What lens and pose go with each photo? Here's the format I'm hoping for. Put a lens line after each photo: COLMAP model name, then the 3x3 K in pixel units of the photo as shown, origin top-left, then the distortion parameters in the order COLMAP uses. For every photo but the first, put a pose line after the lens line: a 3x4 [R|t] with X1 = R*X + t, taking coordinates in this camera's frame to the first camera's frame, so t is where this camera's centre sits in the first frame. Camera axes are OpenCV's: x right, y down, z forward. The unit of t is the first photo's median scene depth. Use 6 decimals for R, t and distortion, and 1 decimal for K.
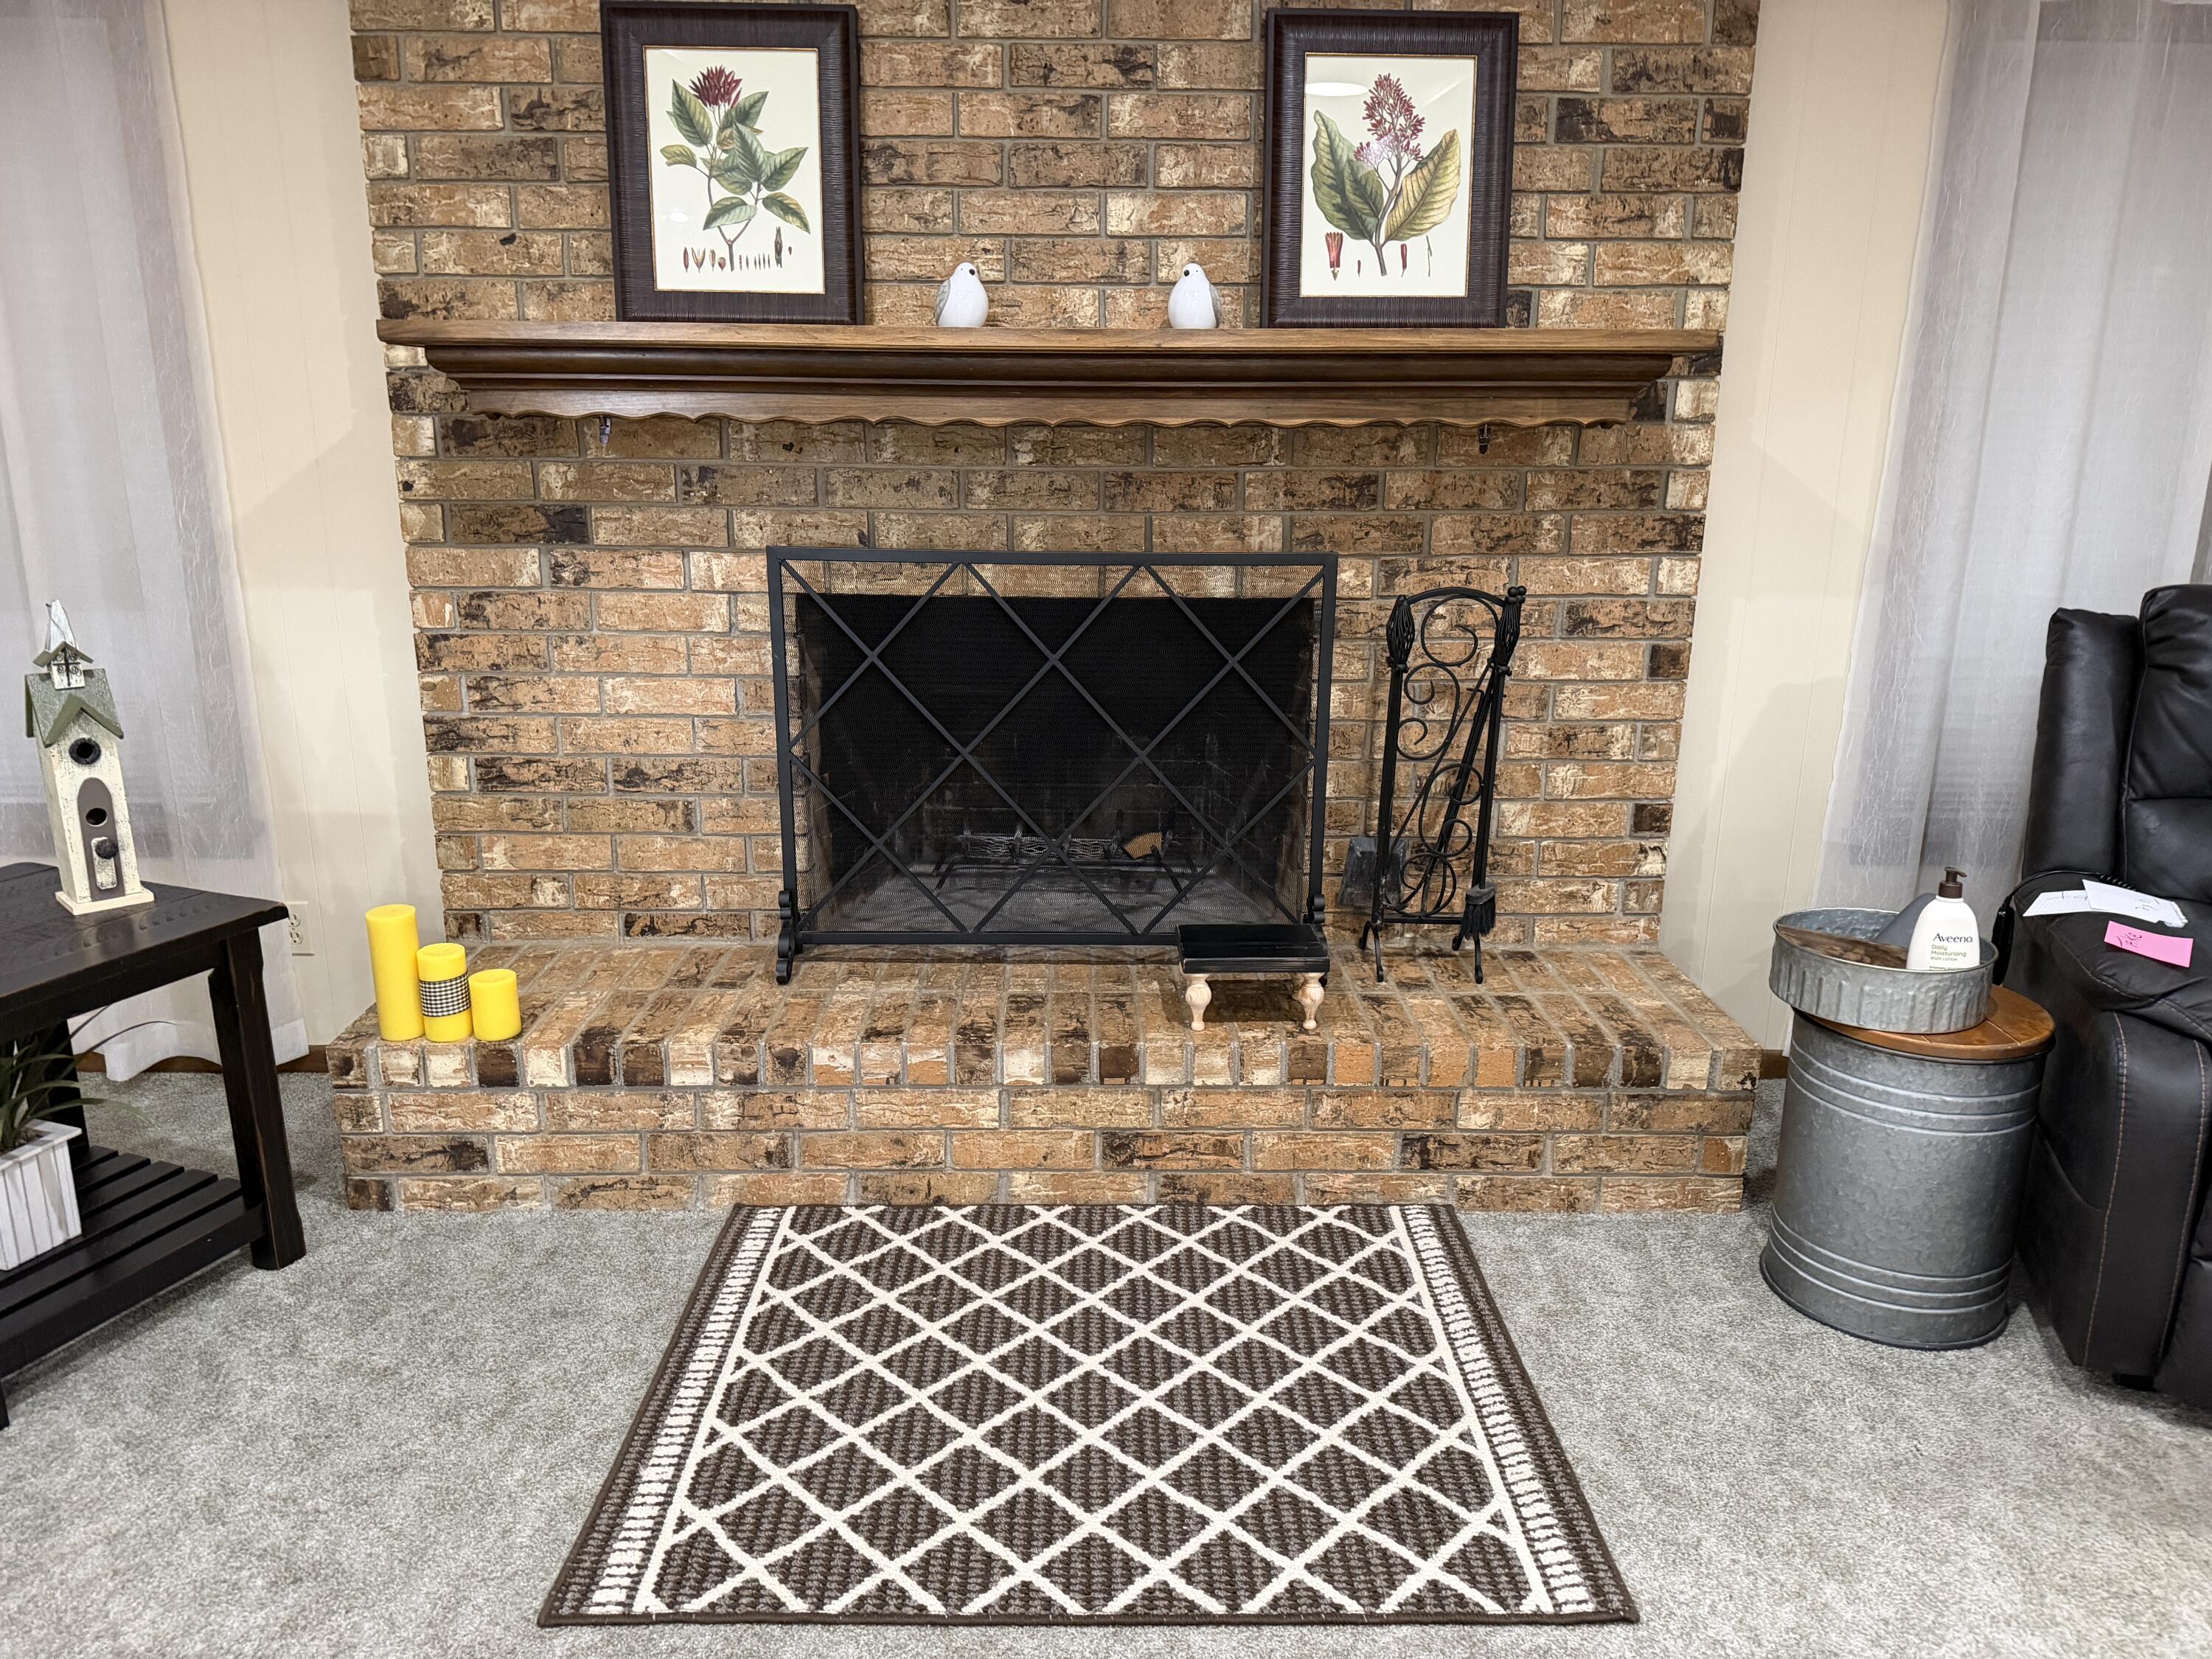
lens RADIAL K [[1567.6, 0, 1106.0], [0, 1567.6, 829.5], [0, 0, 1]] dist [0.144340, -0.233982]
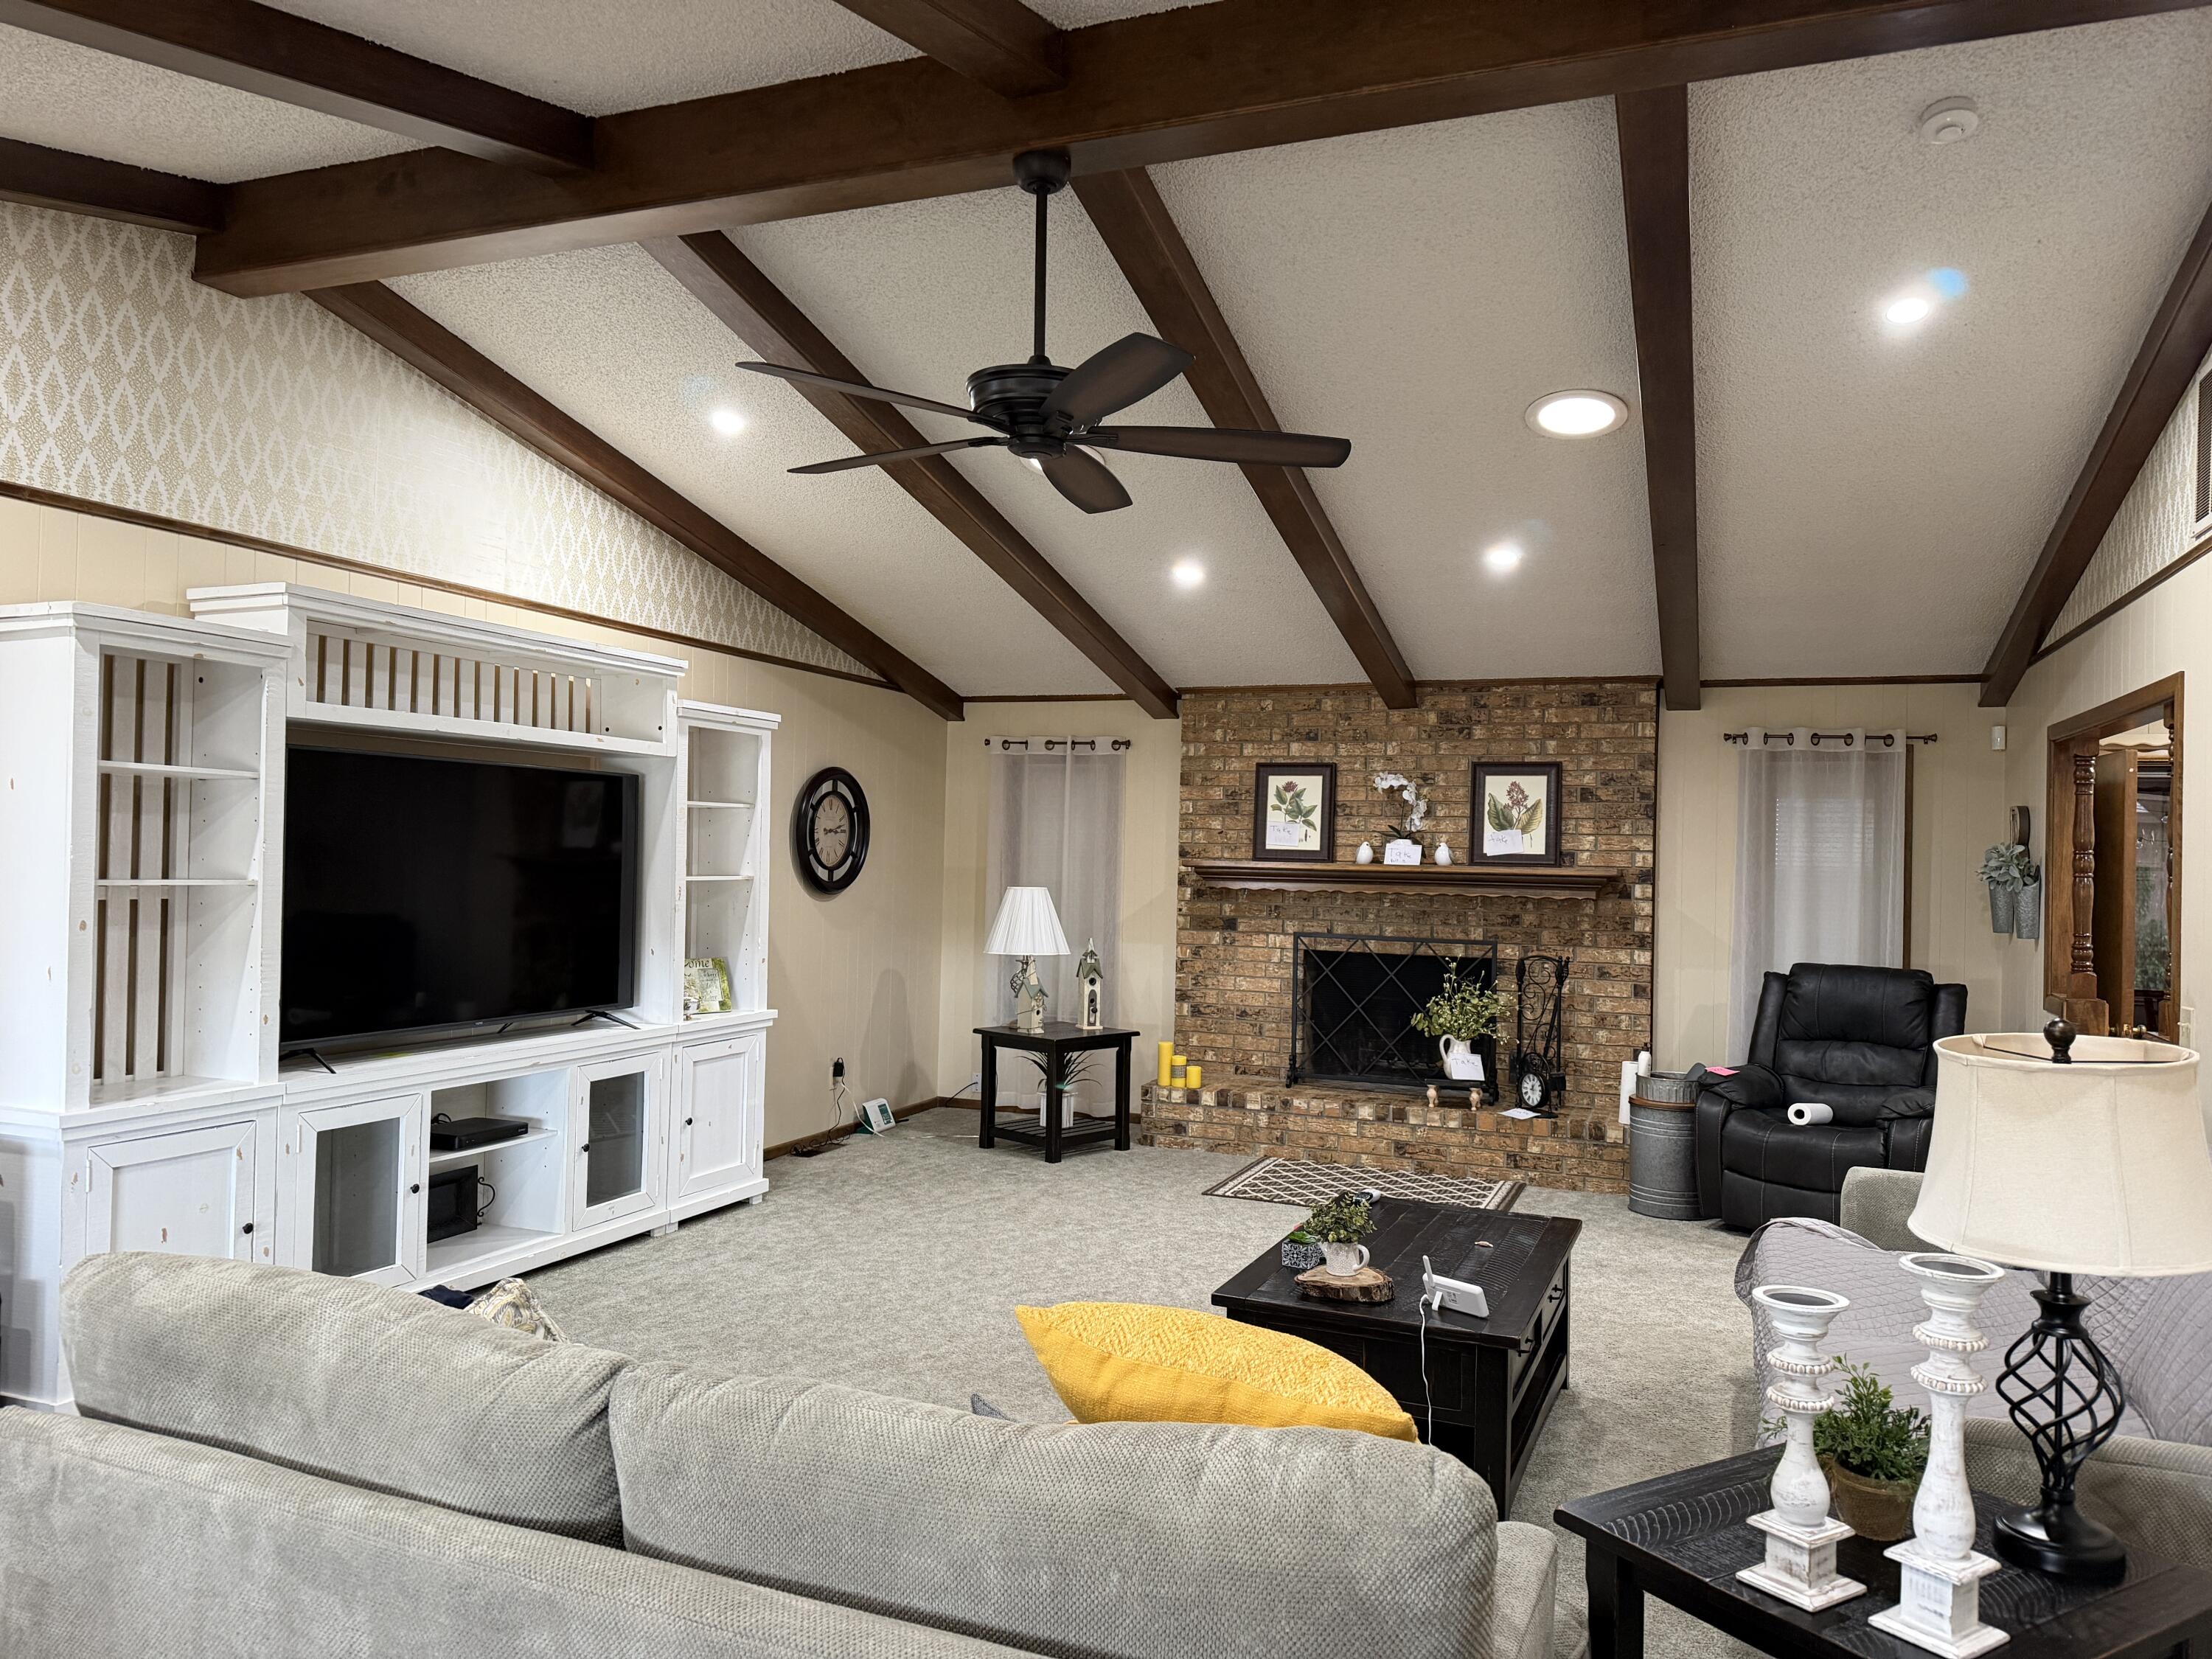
lens RADIAL K [[1555.8, 0, 1102.9], [0, 1555.8, 829.8], [0, 0, 1]] dist [0.058184, -0.080580]
pose [[0.927139, 0.006981, -0.374653, 0.539933], [-0.110586, 0.960392, -0.255769, 0.418252], [0.358028, 0.278564, 0.891189, -1.757687]]
